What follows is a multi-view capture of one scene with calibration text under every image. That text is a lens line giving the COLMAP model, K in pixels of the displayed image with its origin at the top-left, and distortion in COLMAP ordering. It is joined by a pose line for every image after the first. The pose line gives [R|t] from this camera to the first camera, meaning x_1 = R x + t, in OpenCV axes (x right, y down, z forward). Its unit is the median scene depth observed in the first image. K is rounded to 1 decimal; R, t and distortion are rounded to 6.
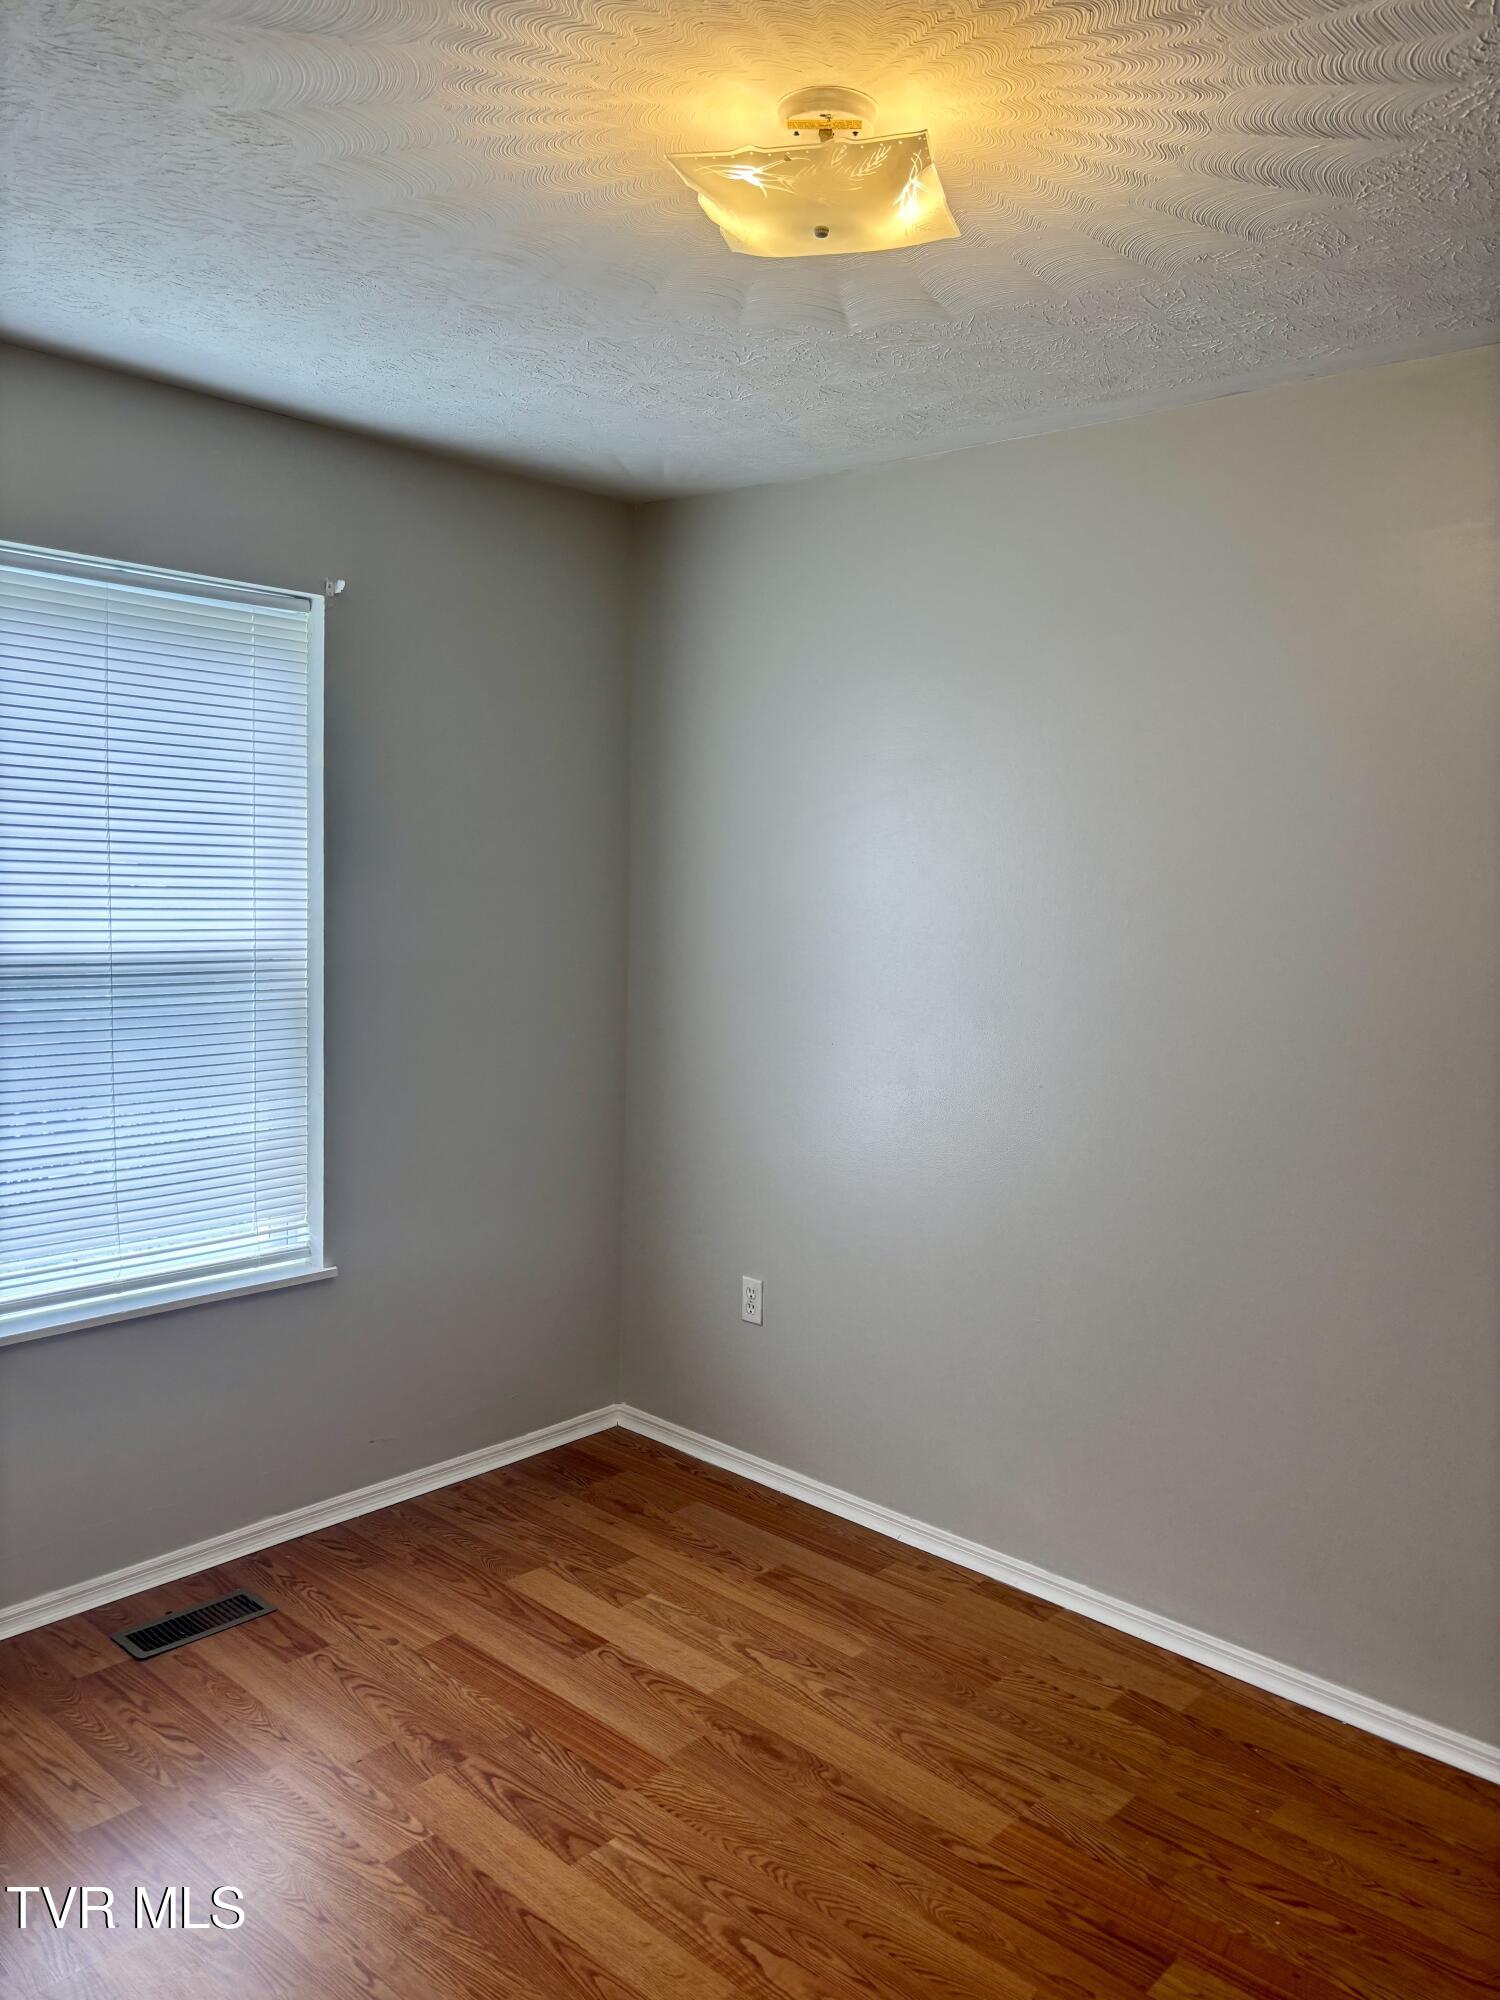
lens RADIAL K [[1503.8, 0, 777.1], [0, 1503.8, 998.0], [0, 0, 1]] dist [0.001313, -0.006534]
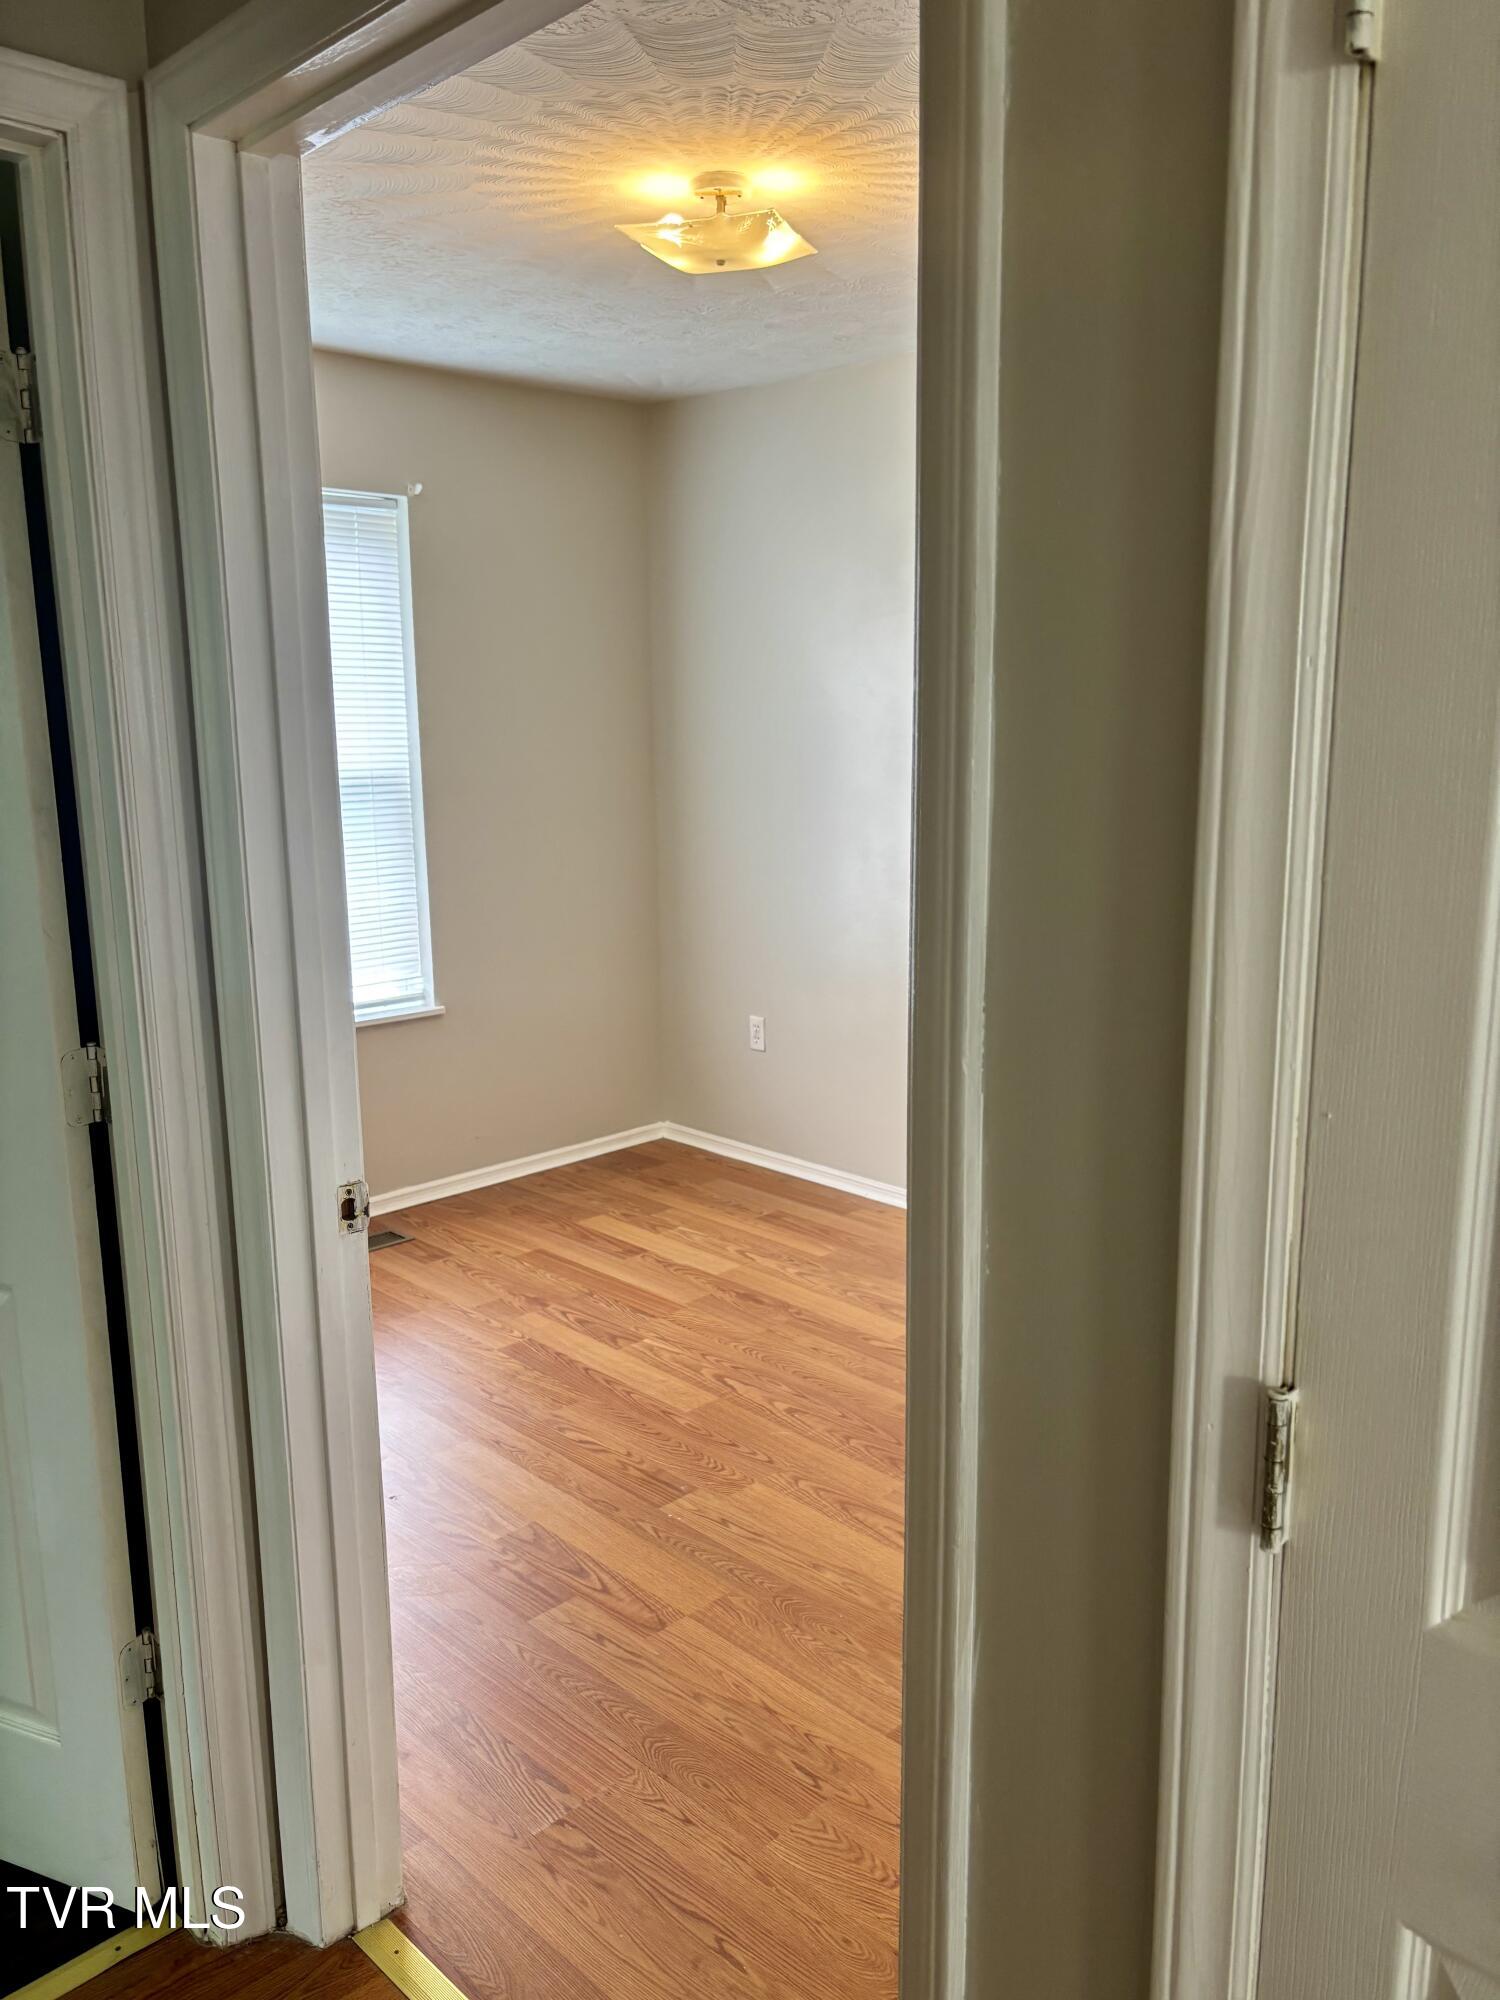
lens RADIAL K [[1503.8, 0, 777.1], [0, 1503.8, 998.0], [0, 0, 1]] dist [0.001313, -0.006534]
pose [[0.998045, -0.027053, -0.056338, 0.097907], [0.032363, 0.994895, 0.095585, 0.063041], [0.053464, -0.097221, 0.993826, -0.388873]]
